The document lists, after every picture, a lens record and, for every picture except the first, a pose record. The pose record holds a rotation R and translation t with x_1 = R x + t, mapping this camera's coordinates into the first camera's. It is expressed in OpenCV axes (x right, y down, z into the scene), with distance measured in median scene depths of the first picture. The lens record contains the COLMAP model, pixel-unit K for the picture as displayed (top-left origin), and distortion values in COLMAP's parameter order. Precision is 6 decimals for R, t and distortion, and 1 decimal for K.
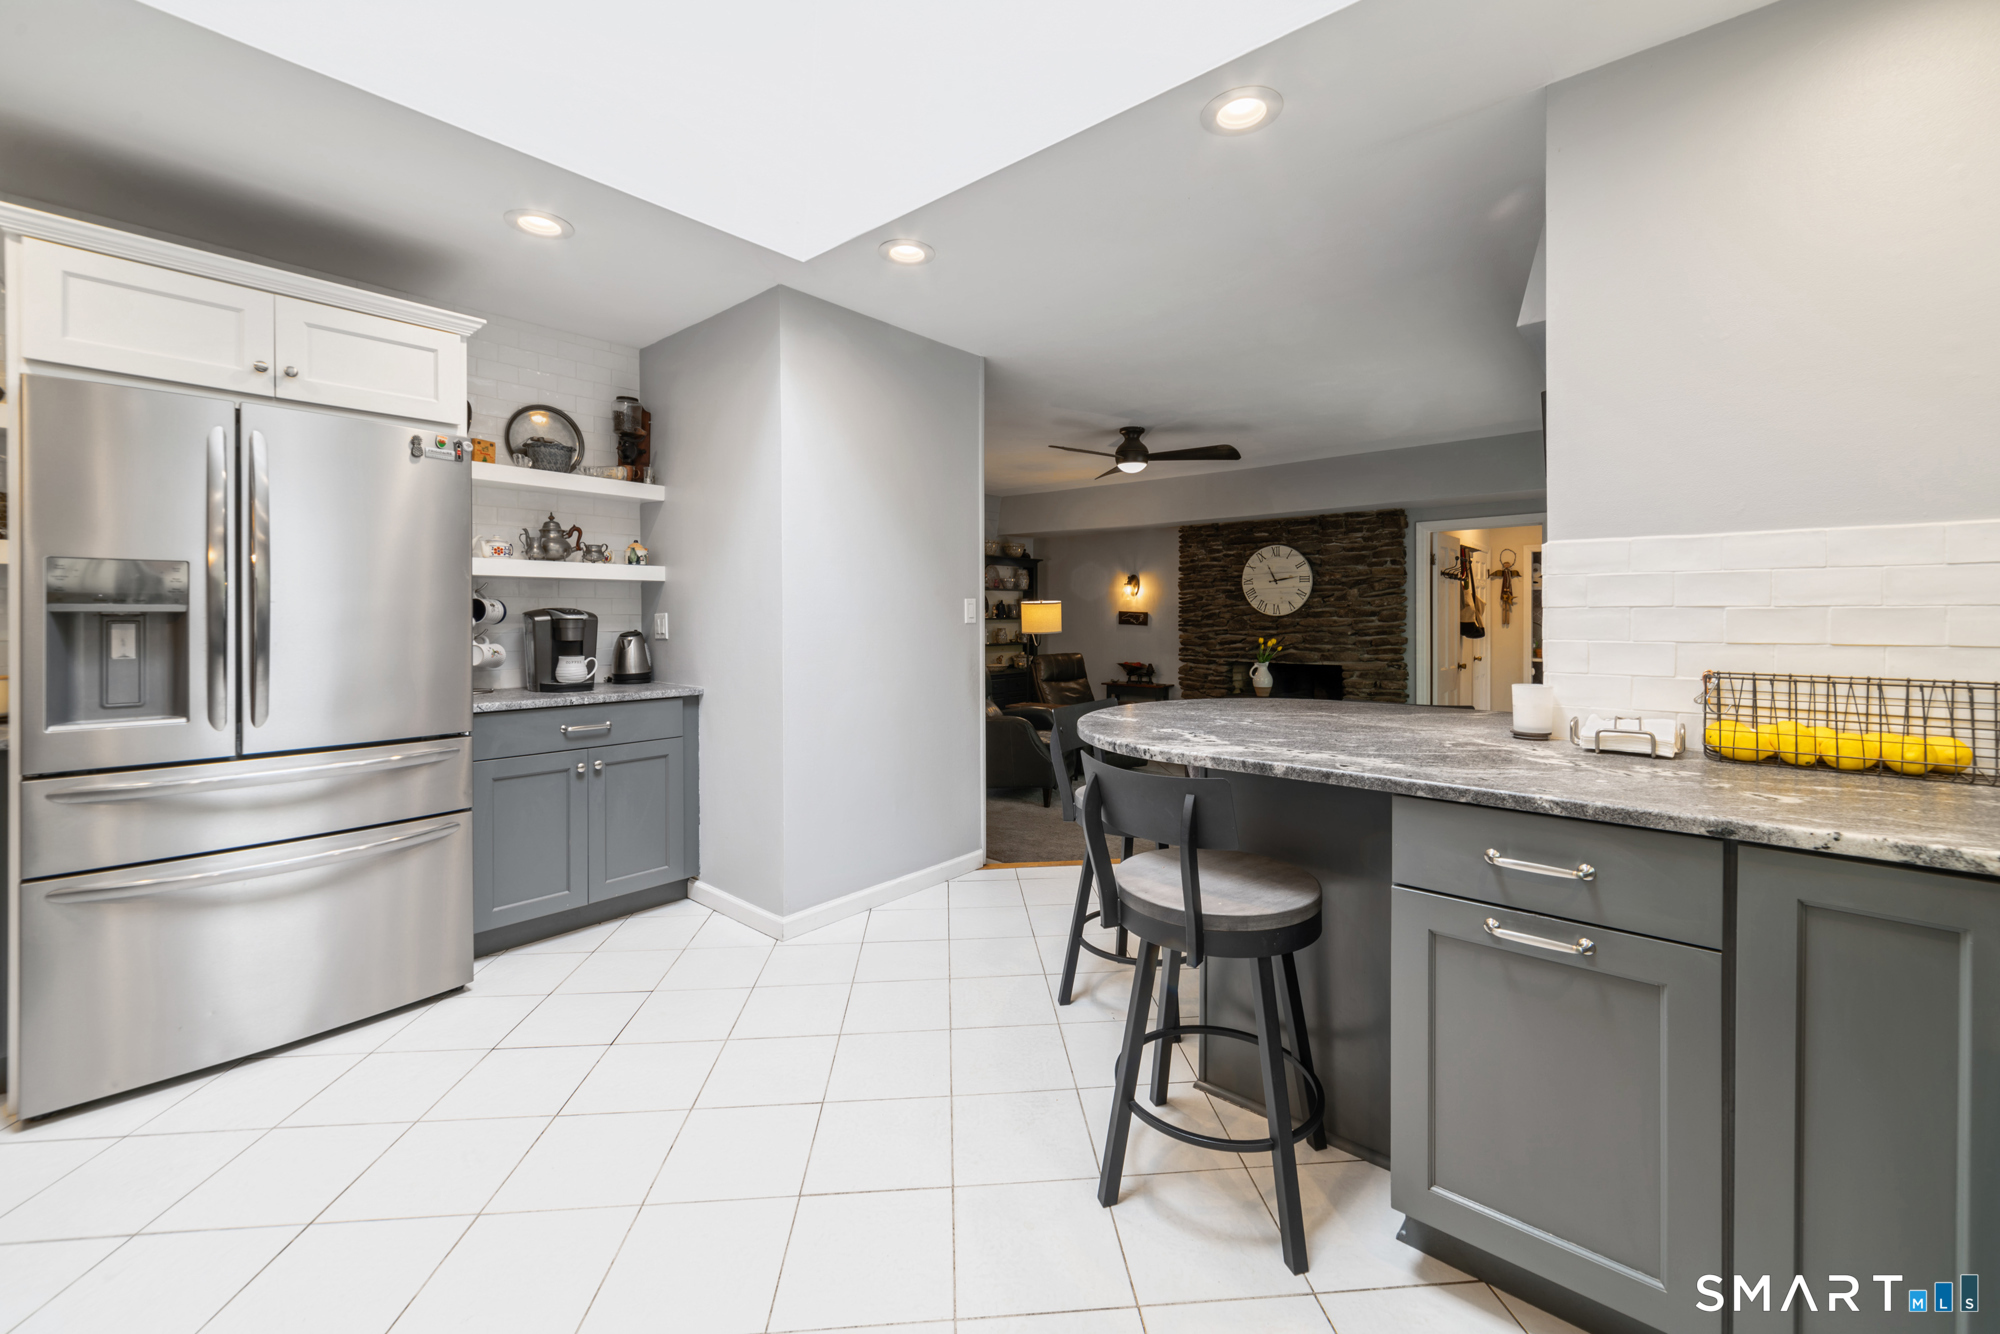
lens RADIAL K [[795.4, 0, 999.3], [0, 795.4, 618.6], [0, 0, 1]] dist [-0.002299, 0.002063]
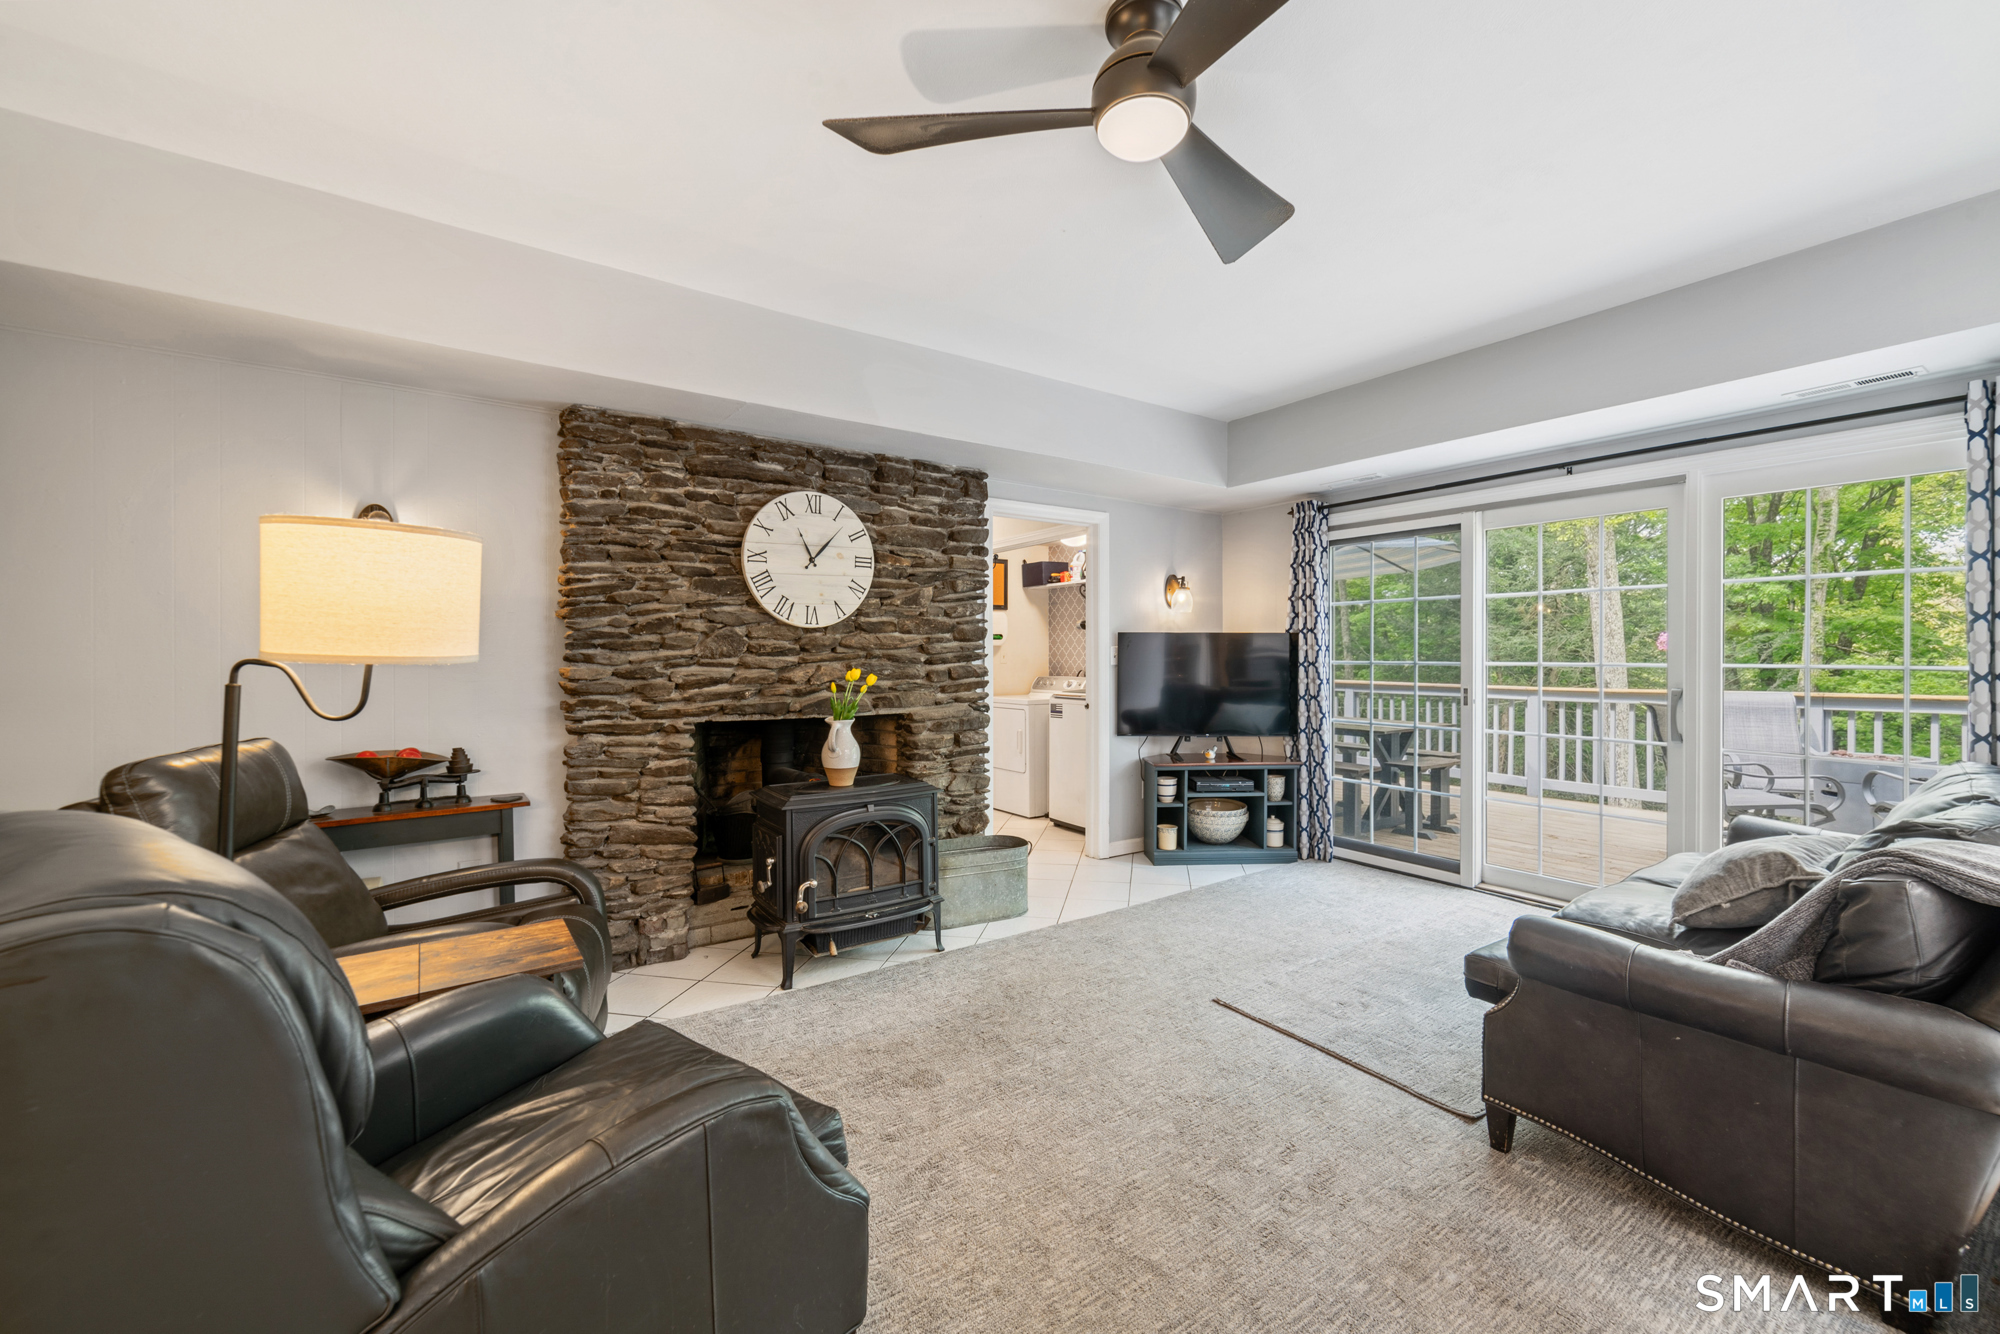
lens RADIAL K [[795.4, 0, 990.7], [0, 795.4, 660.4], [0, 0, 1]] dist [-0.002299, 0.002063]
pose [[0.243754, -0.000012, 0.969837, -0.271155], [0.004592, 0.999989, -0.001142, 0.040206], [-0.969826, 0.004732, 0.243751, 1.598858]]
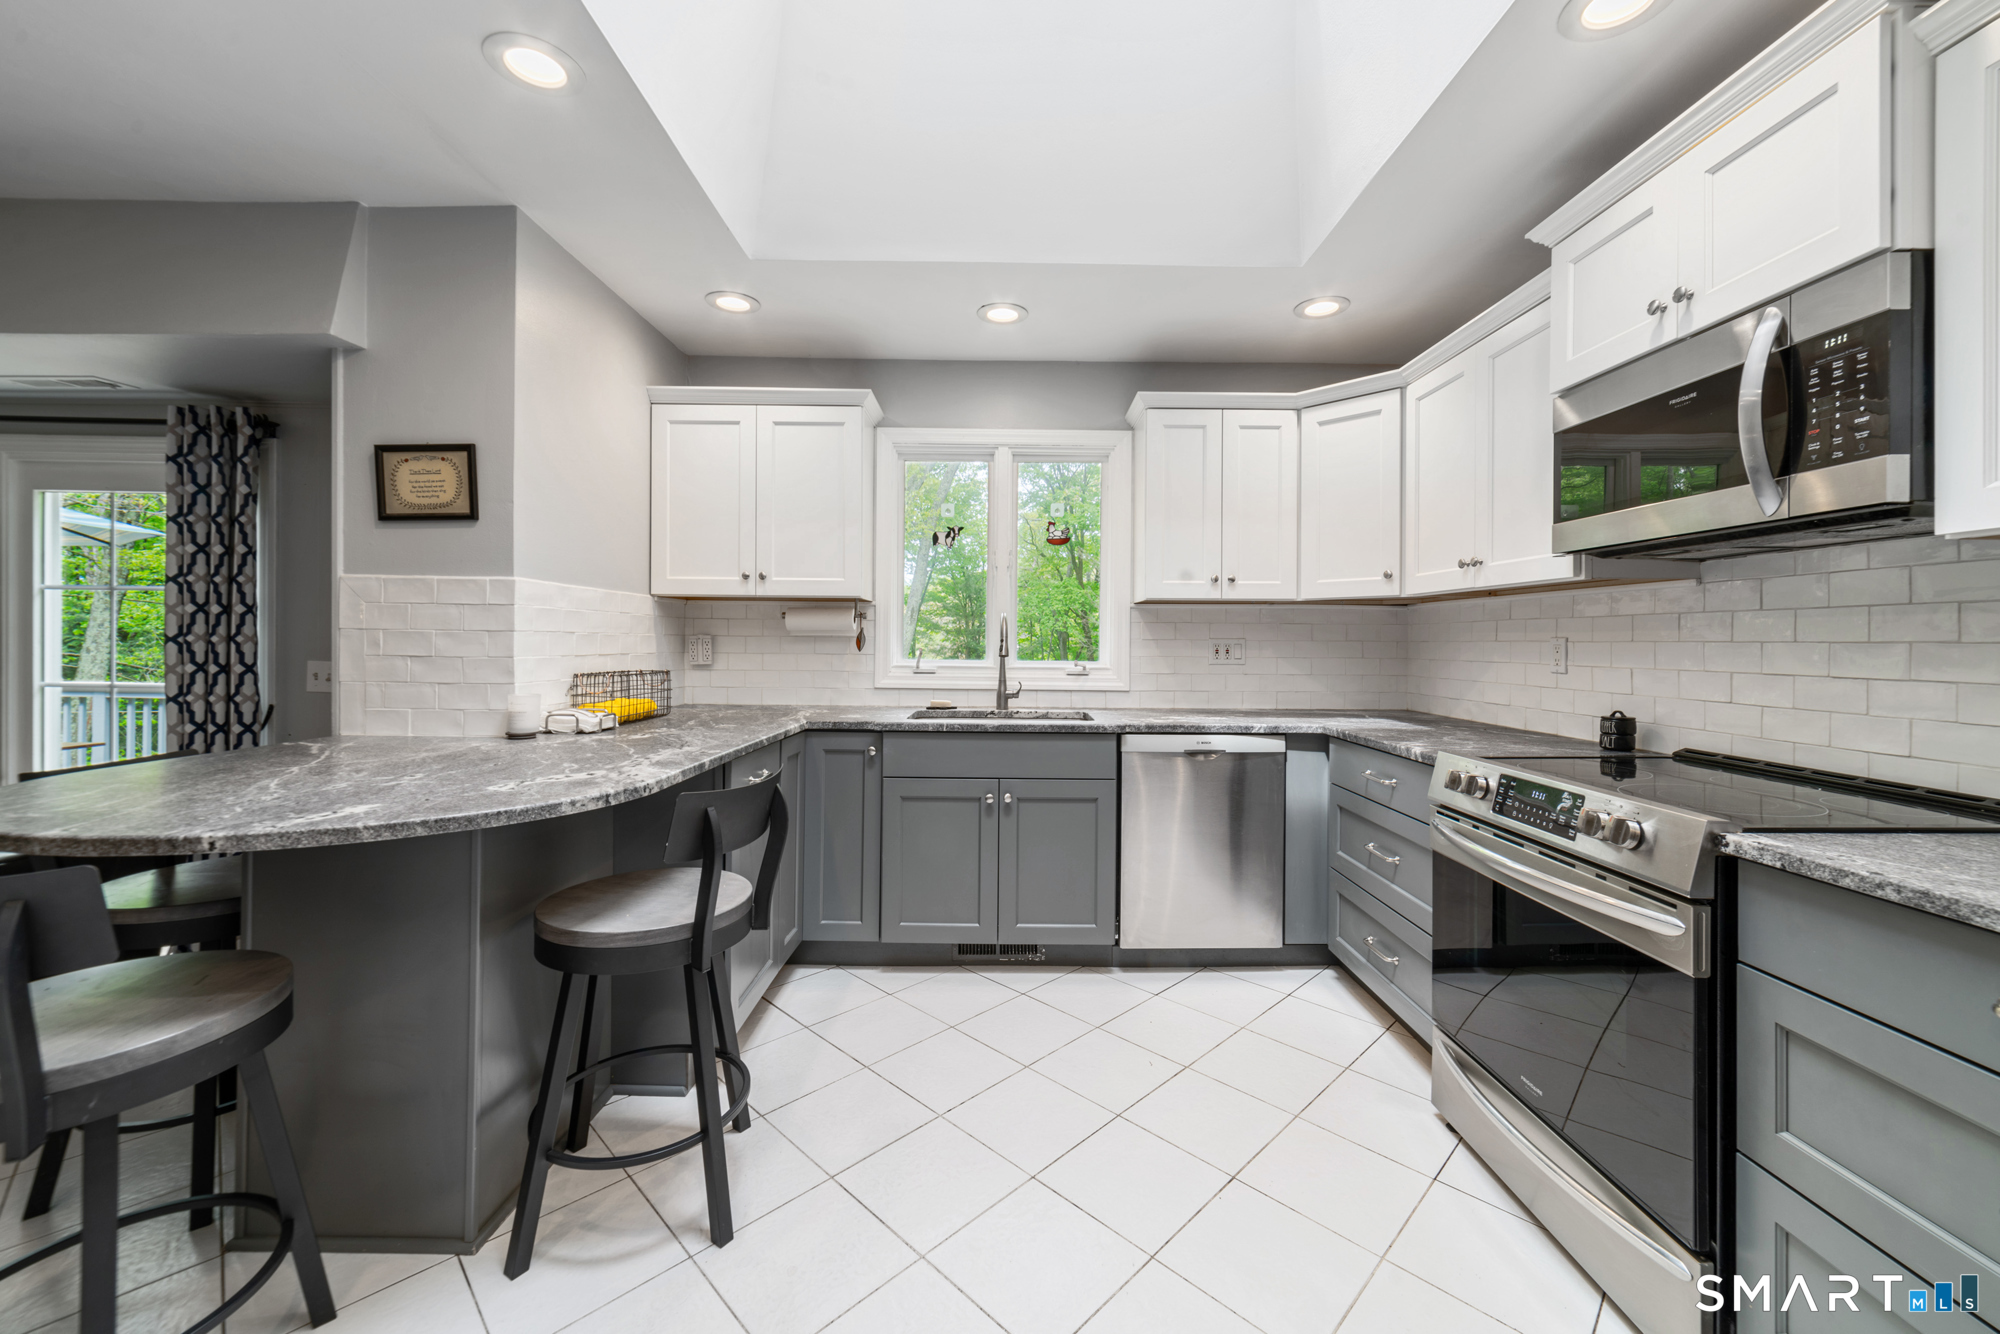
lens RADIAL K [[795.4, 0, 1006.2], [0, 795.4, 639.8], [0, 0, 1]] dist [-0.002299, 0.002063]
pose [[-0.658590, 0.000009, 0.752502, -0.421282], [-0.004068, 0.999985, -0.003572, -0.001188], [-0.752491, -0.005414, -0.658580, 0.694492]]
